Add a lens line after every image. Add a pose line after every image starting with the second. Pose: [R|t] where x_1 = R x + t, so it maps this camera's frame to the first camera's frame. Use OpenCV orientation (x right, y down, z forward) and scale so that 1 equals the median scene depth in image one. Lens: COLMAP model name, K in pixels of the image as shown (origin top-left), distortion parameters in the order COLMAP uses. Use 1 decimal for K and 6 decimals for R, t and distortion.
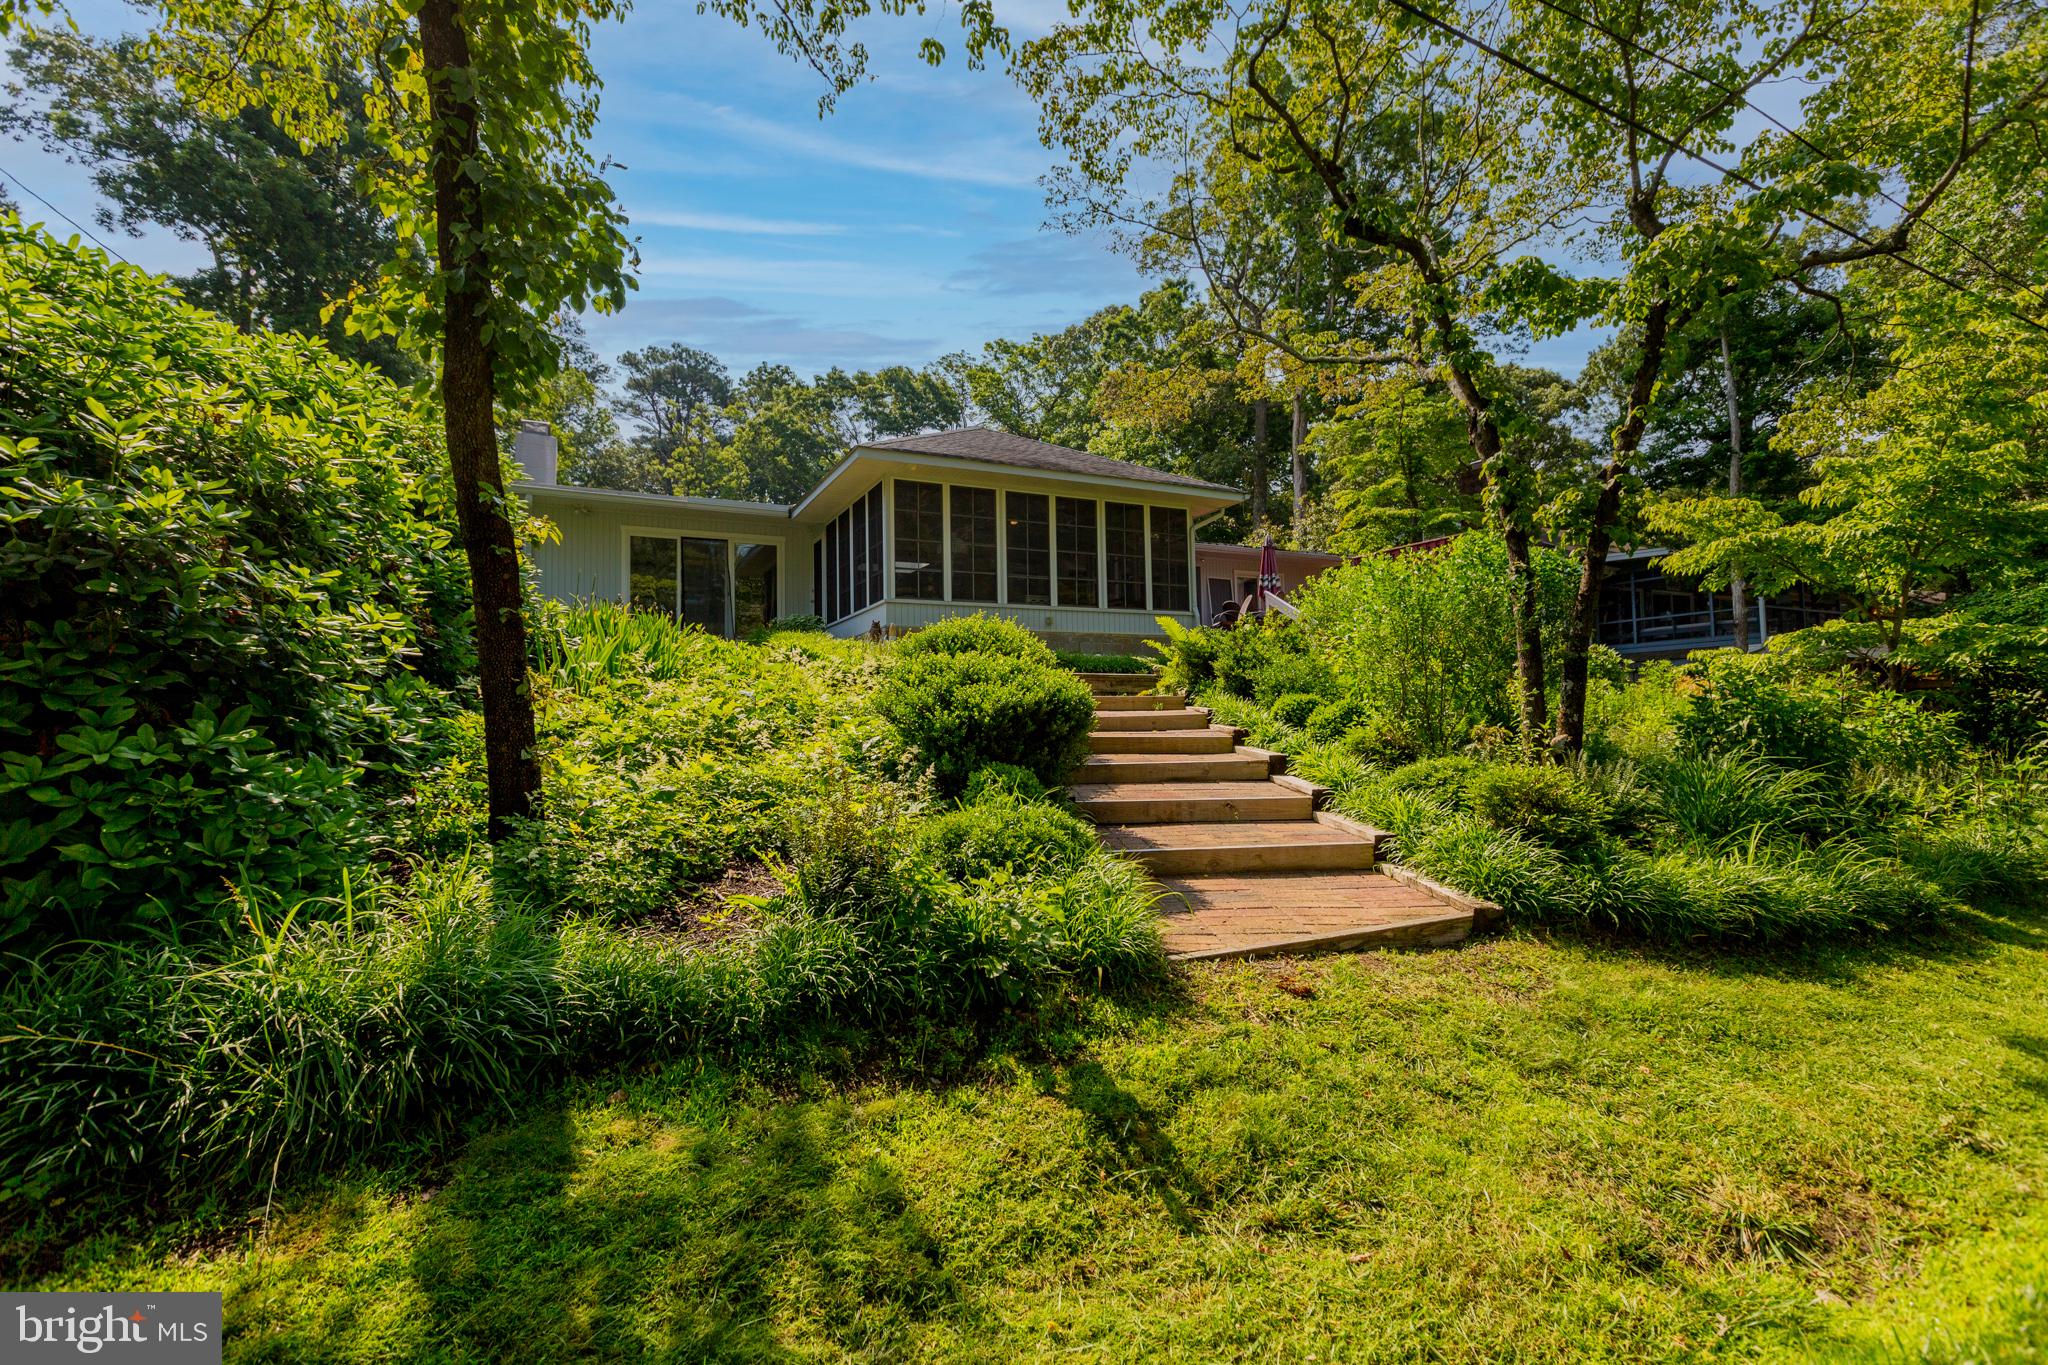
lens RADIAL K [[928.3, 0, 1027.2], [0, 928.3, 683.3], [0, 0, 1]] dist [0.000181, 0.000104]
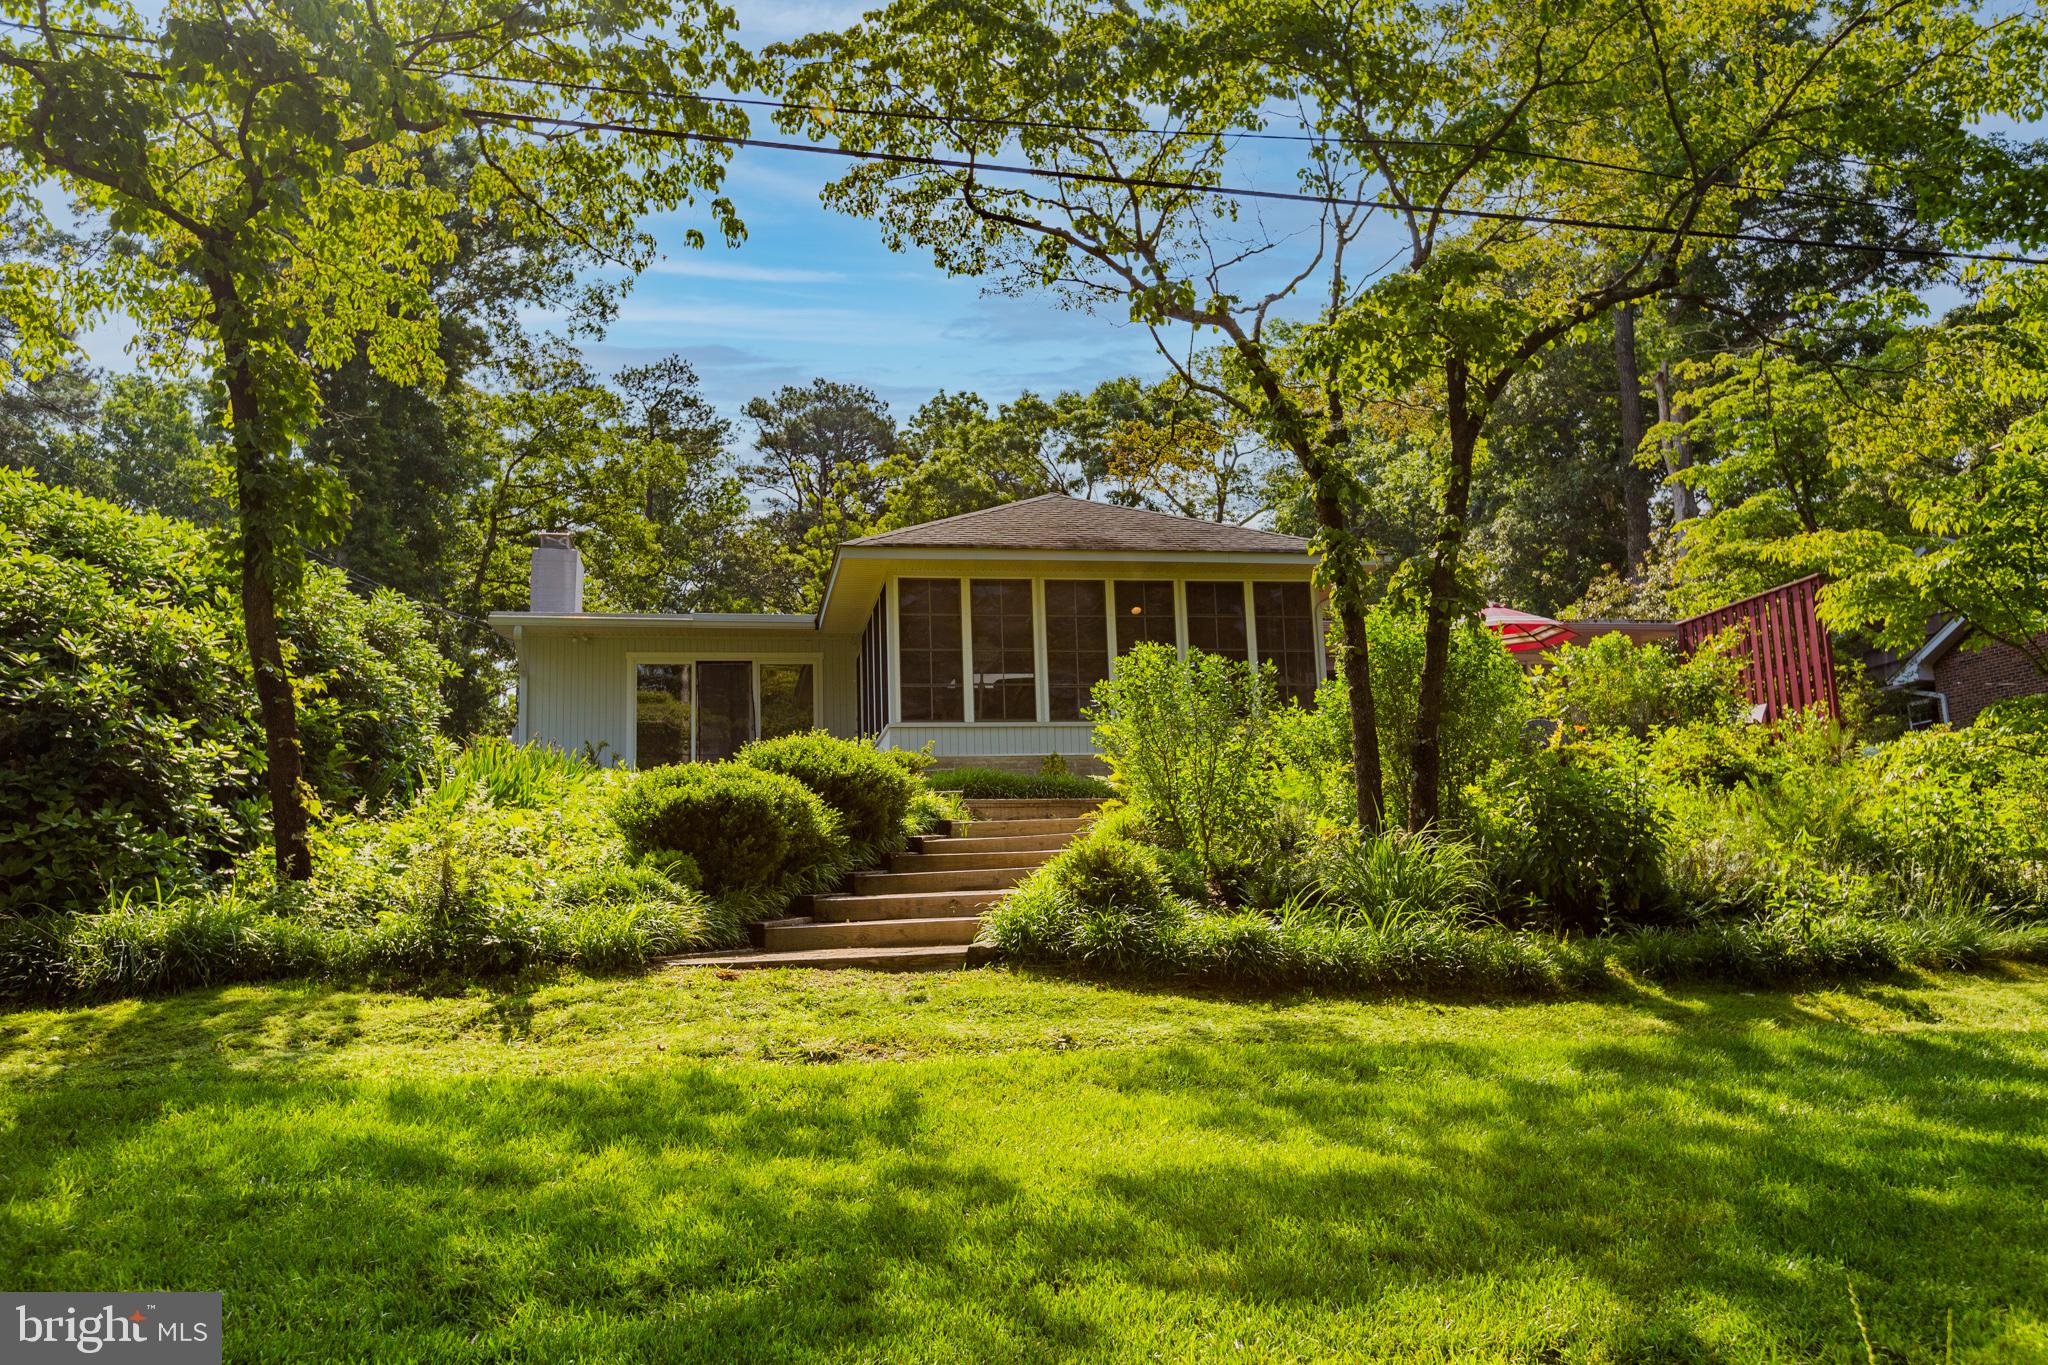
lens RADIAL K [[1532.6, 0, 1024.0], [0, 1532.6, 682.5], [0, 0, 1]] dist [-0.015482, -0.005266]
pose [[0.965049, -0.061175, -0.254829, 0.302912], [0.030780, 0.992102, -0.121601, 0.041291], [0.260255, 0.109508, 0.959310, -0.263052]]
